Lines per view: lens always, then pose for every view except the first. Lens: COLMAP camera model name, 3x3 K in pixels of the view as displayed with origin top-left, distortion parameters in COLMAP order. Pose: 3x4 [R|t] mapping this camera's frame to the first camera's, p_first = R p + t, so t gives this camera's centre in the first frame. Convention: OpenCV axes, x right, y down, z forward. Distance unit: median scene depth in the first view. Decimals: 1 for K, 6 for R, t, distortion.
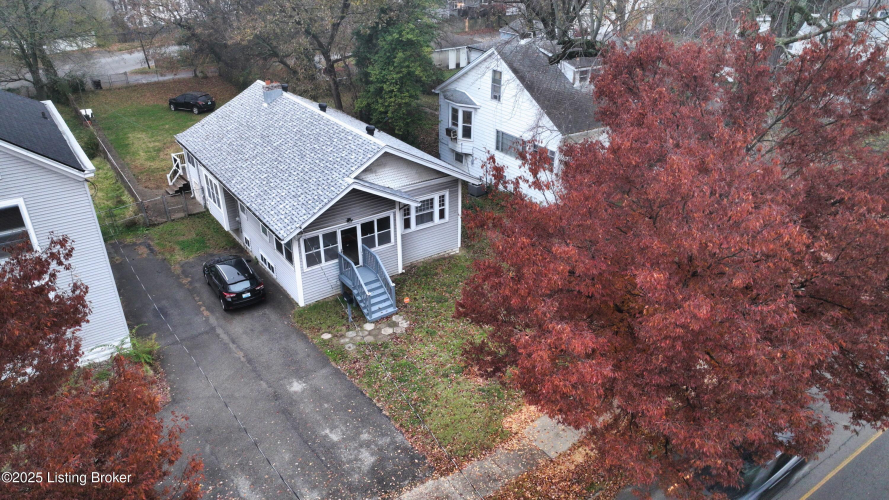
lens RADIAL K [[629.4, 0, 444.5], [0, 629.4, 250.0], [0, 0, 1]] dist [0.003740, -0.003011]
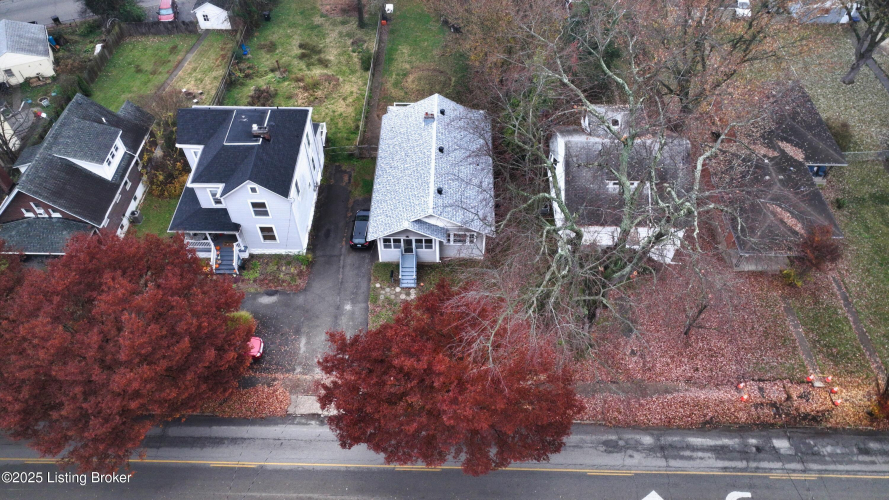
lens RADIAL K [[629.4, 0, 444.5], [0, 629.4, 250.0], [0, 0, 1]] dist [0.003740, -0.003011]
pose [[0.811598, 0.453521, -0.368278, 0.610432], [-0.276107, 0.853295, 0.442327, -0.817518], [0.514854, -0.257308, 0.817752, -0.484740]]
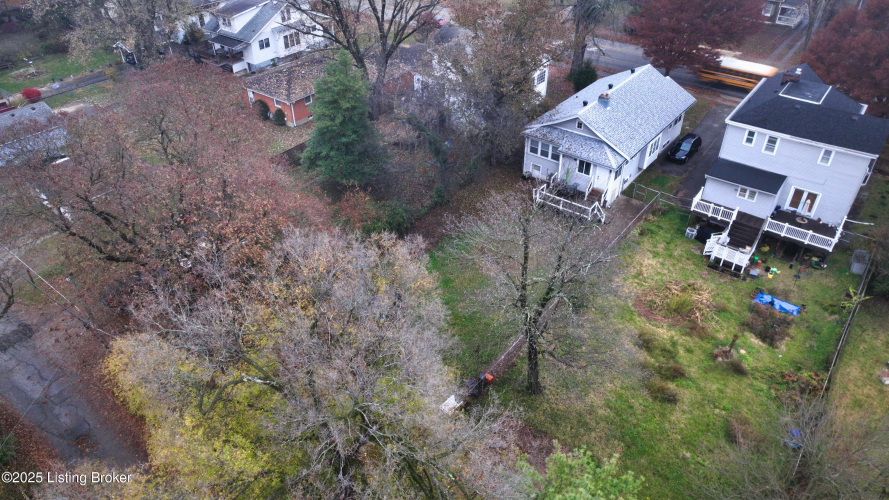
lens RADIAL K [[629.4, 0, 444.5], [0, 629.4, 250.0], [0, 0, 1]] dist [0.003740, -0.003011]
pose [[-0.302205, -0.556805, 0.773718, -1.887188], [0.446816, 0.634238, 0.630949, -1.409664], [-0.842038, 0.536386, 0.057120, 1.711921]]
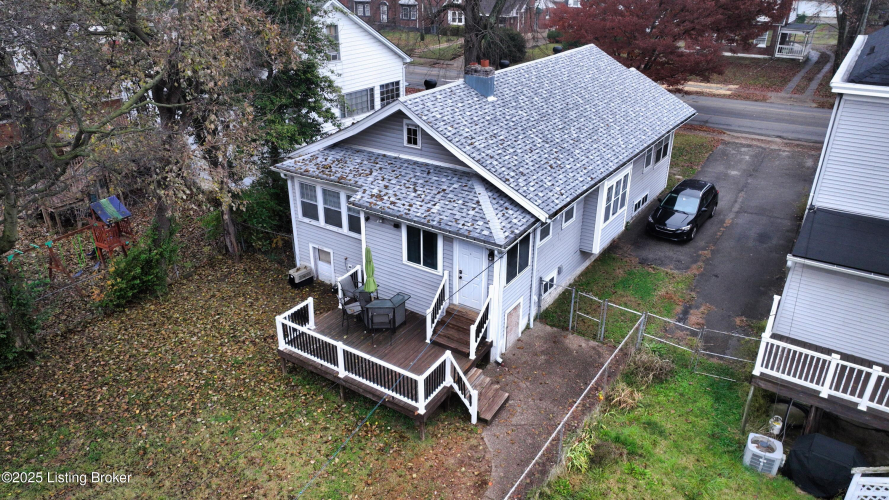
lens RADIAL K [[629.4, 0, 444.5], [0, 629.4, 250.0], [0, 0, 1]] dist [0.003740, -0.003011]
pose [[-0.357394, -0.400028, 0.843947, -1.012976], [0.430577, 0.731295, 0.528972, -0.557987], [-0.828778, 0.552436, -0.089117, 1.388415]]
